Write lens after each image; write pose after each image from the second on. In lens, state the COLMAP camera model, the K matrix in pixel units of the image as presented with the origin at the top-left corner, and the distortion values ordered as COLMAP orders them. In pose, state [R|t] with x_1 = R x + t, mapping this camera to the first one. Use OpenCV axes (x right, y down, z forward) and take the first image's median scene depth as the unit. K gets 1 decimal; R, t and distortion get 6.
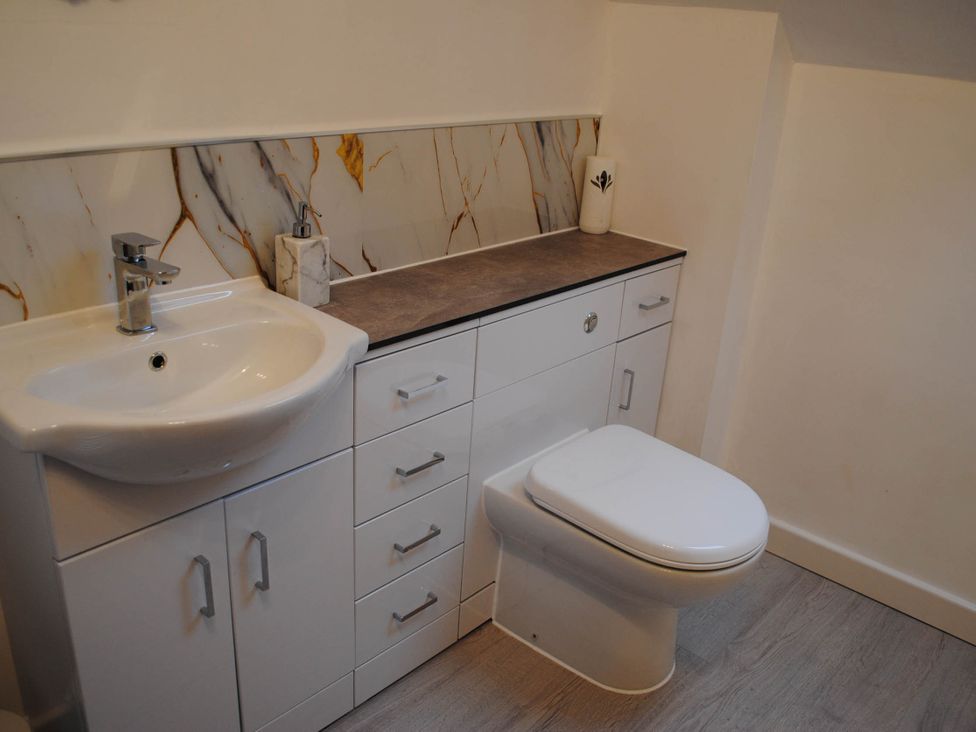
lens RADIAL K [[855.8, 0, 482.0], [0, 855.8, 365.9], [0, 0, 1]] dist [-0.082023, 0.008740]
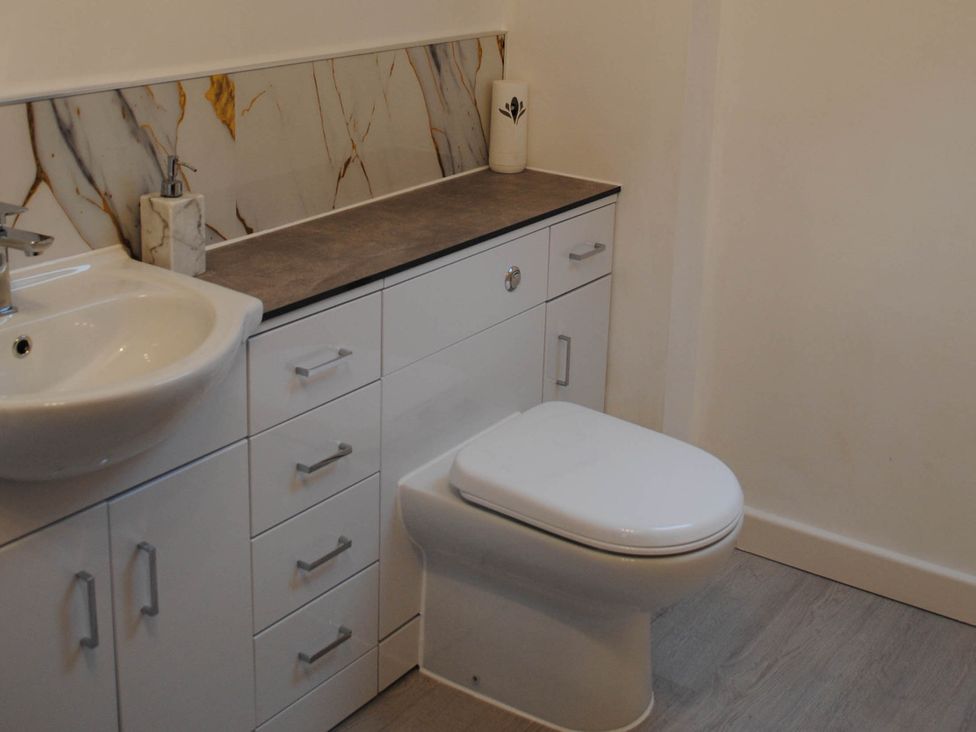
lens RADIAL K [[1291.4, 0, 482.9], [0, 1291.4, 150.9], [0, 0, 1]] dist [-0.078405, 0.000000]
pose [[0.991908, -0.058034, 0.112920, -0.040495], [0.076995, 0.982158, -0.171571, 0.045115], [-0.100948, 0.178877, 0.978679, -0.276939]]
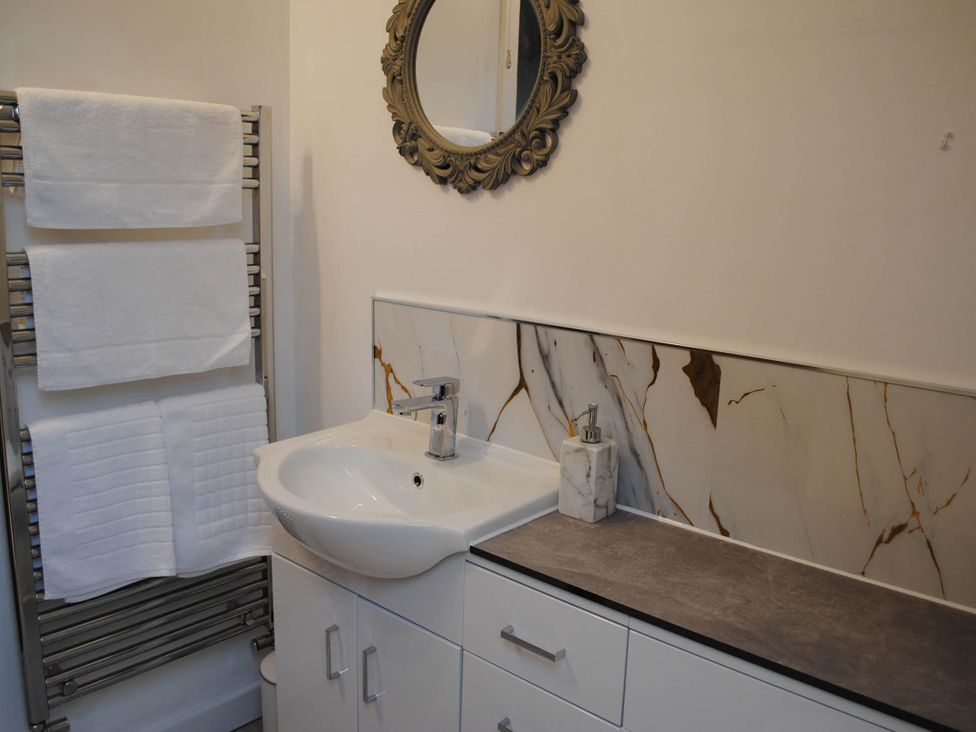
lens RADIAL K [[855.8, 0, 485.7], [0, 855.8, 364.1], [0, 0, 1]] dist [-0.082023, 0.008740]
pose [[0.019658, 0.141643, -0.989723, 0.621087], [-0.405292, 0.906061, 0.121620, -0.265865], [0.913976, 0.398736, 0.075219, 0.719601]]
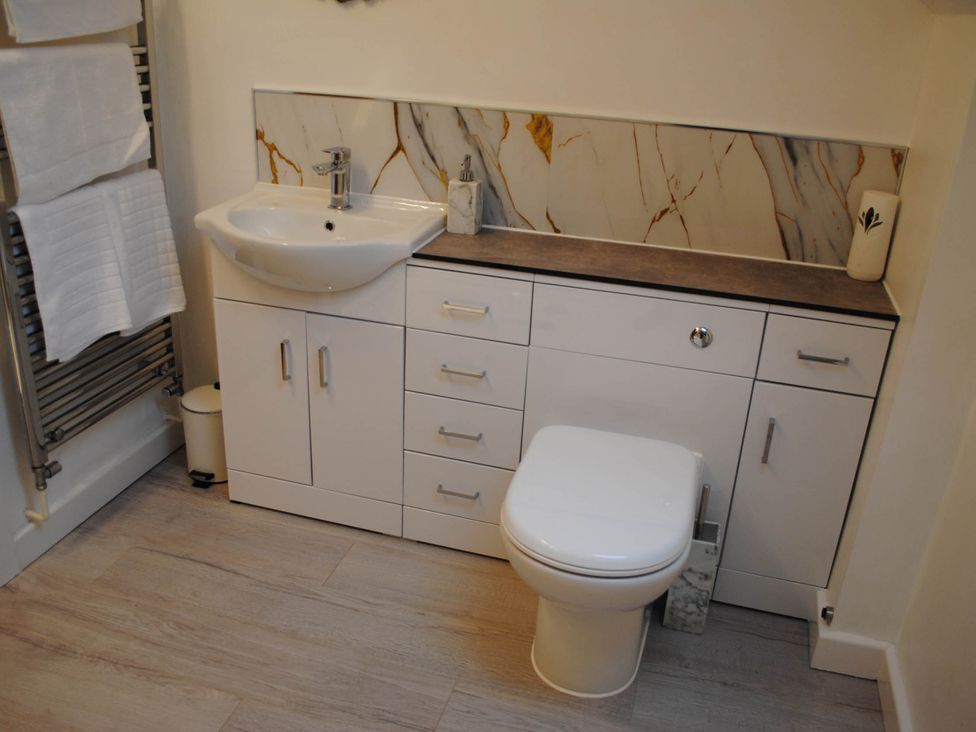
lens RADIAL K [[855.8, 0, 484.5], [0, 855.8, 363.2], [0, 0, 1]] dist [-0.082023, 0.008740]
pose [[0.451469, 0.315158, -0.834776, 0.926018], [-0.359663, 0.920454, 0.152989, -0.092968], [0.816590, 0.231169, 0.528907, 0.339704]]
